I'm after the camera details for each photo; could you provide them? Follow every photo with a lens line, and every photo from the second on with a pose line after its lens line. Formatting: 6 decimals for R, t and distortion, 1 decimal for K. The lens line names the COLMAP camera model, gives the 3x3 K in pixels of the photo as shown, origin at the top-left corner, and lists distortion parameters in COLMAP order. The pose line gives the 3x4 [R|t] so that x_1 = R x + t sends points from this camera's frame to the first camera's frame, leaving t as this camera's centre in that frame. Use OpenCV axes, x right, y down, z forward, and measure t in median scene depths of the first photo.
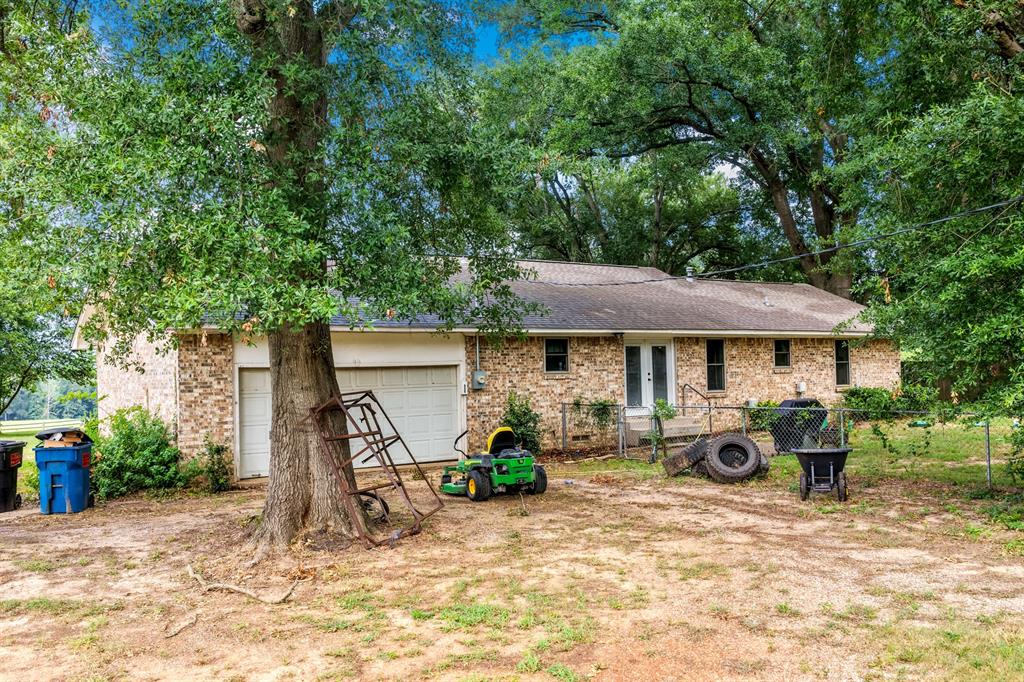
lens RADIAL K [[850.0, 0, 510.1], [0, 850.0, 336.5], [0, 0, 1]] dist [-0.001470, 0.016213]
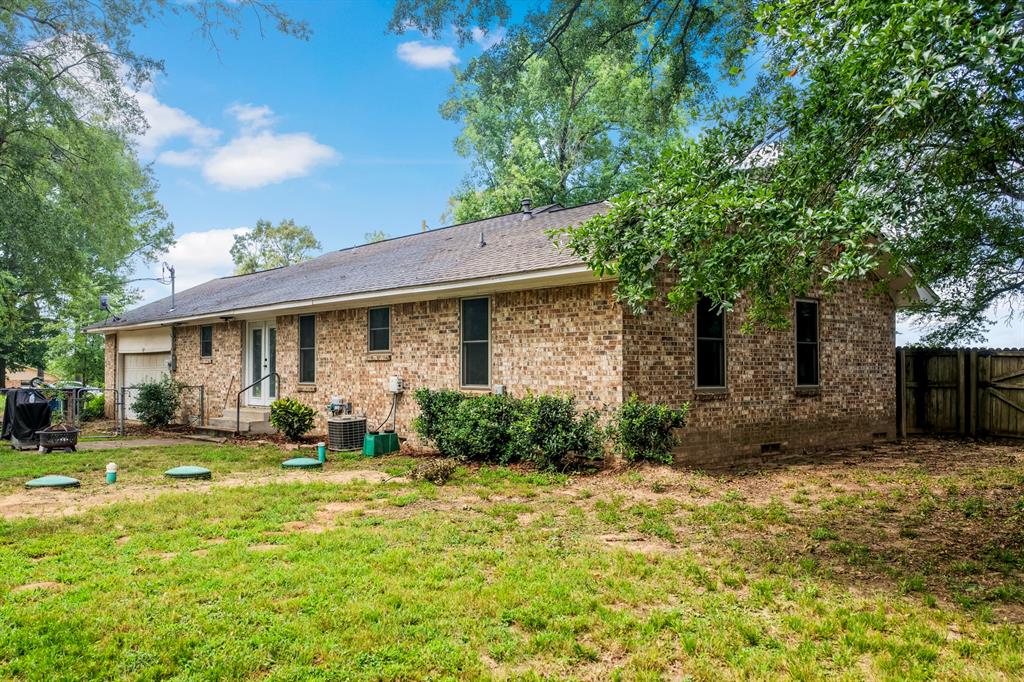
lens RADIAL K [[850.0, 0, 522.8], [0, 850.0, 350.9], [0, 0, 1]] dist [-0.001470, 0.016213]
pose [[0.141609, -0.026752, -0.989561, 1.028260], [0.004799, 0.999642, -0.026338, 0.055971], [0.989911, -0.001019, 0.141687, 1.080484]]
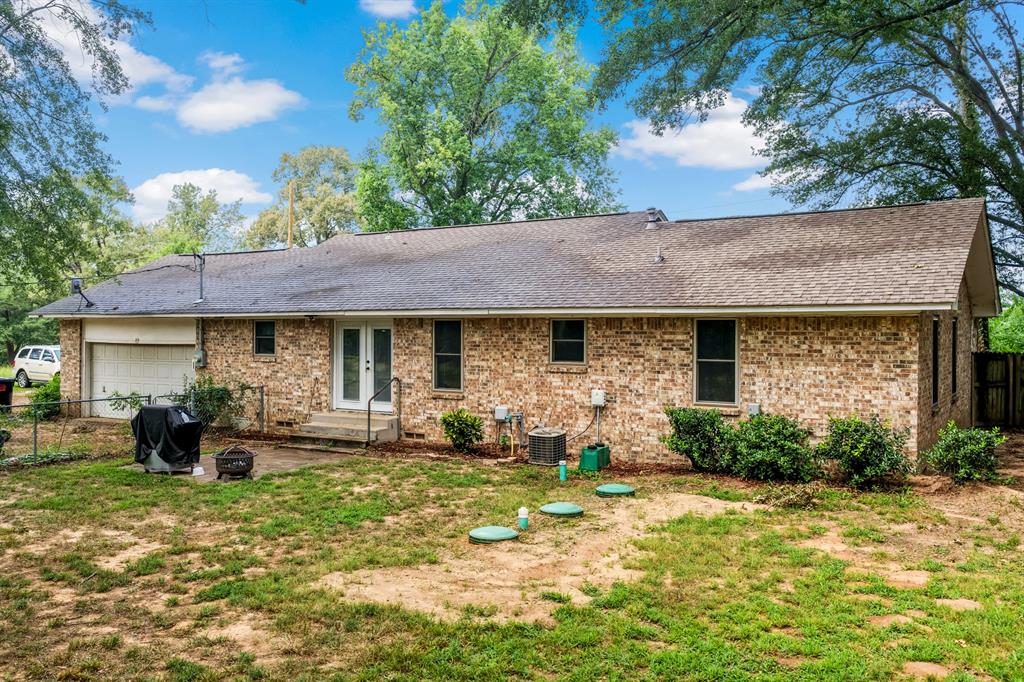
lens RADIAL K [[850.0, 0, 521.3], [0, 850.0, 342.3], [0, 0, 1]] dist [-0.001470, 0.016213]
pose [[0.412204, 0.014186, -0.910981, 0.945761], [0.002992, 0.999852, 0.016923, 0.009683], [0.911087, -0.009701, 0.412101, 0.748747]]
